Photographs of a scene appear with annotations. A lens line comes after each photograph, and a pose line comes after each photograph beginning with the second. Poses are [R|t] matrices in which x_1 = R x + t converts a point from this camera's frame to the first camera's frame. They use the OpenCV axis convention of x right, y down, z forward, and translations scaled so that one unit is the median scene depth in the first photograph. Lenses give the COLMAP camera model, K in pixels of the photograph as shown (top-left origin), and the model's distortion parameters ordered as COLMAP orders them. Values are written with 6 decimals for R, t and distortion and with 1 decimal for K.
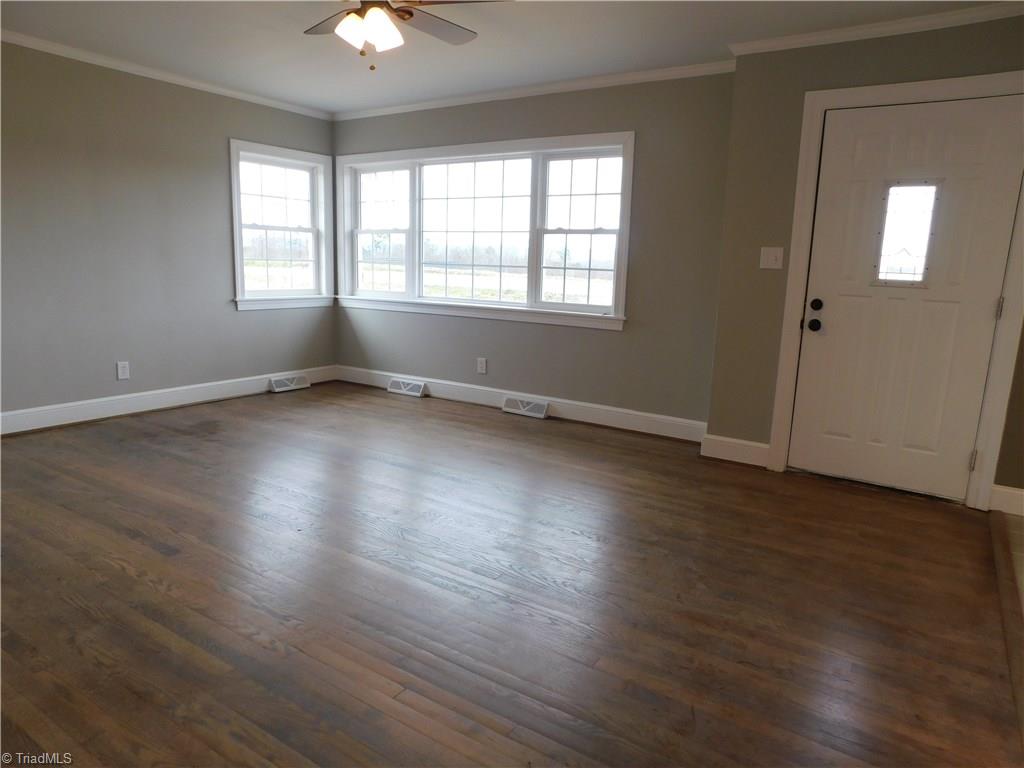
lens RADIAL K [[677.5, 0, 513.9], [0, 677.5, 379.5], [0, 0, 1]] dist [-0.016525, 0.011153]
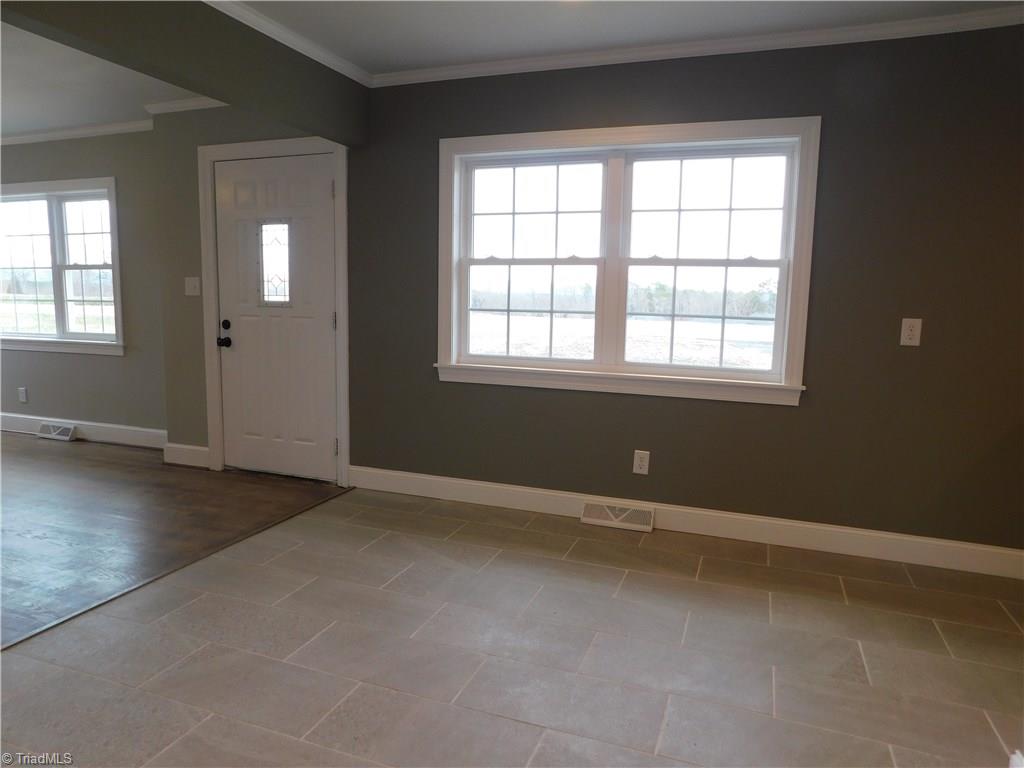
lens RADIAL K [[677.5, 0, 515.1], [0, 677.5, 378.9], [0, 0, 1]] dist [-0.016525, 0.011153]
pose [[0.979708, -0.052271, 0.193493, 0.521977], [0.061139, 0.997322, -0.040144, 0.045015], [-0.190876, 0.051160, 0.980280, -0.177598]]
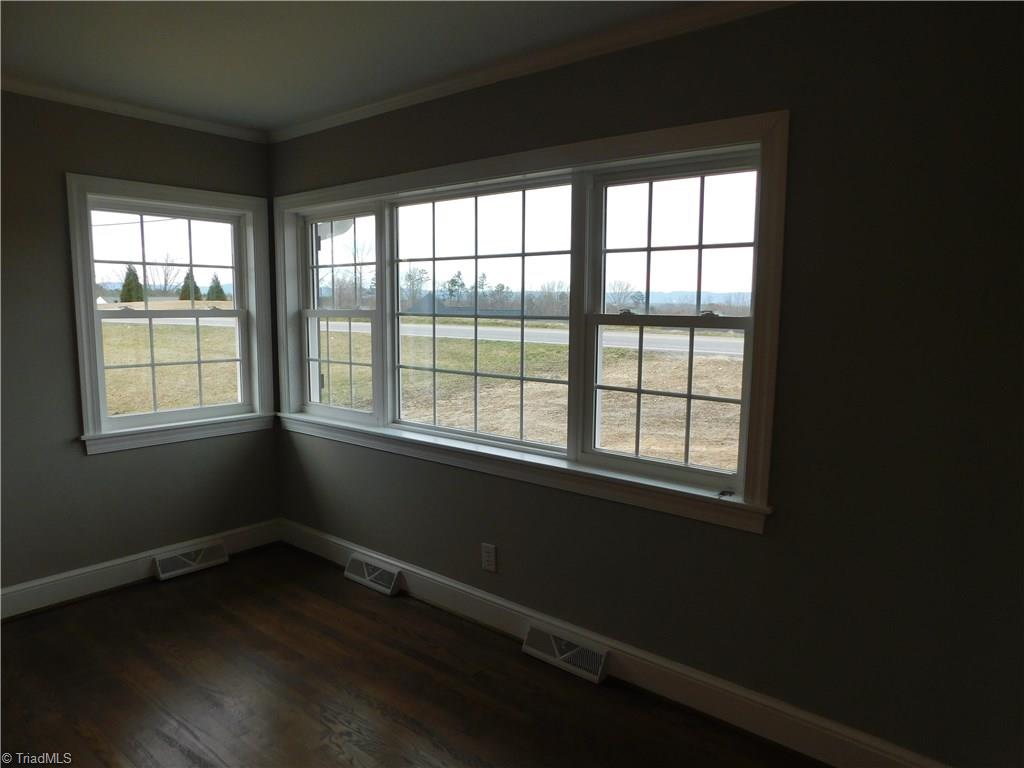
lens RADIAL K [[677.5, 0, 505.4], [0, 677.5, 391.1], [0, 0, 1]] dist [-0.016525, 0.011153]
pose [[0.991836, -0.004645, -0.127432, 0.039448], [-0.001287, 0.998921, -0.046433, -0.136375], [0.127510, 0.046218, 0.990760, 0.465692]]
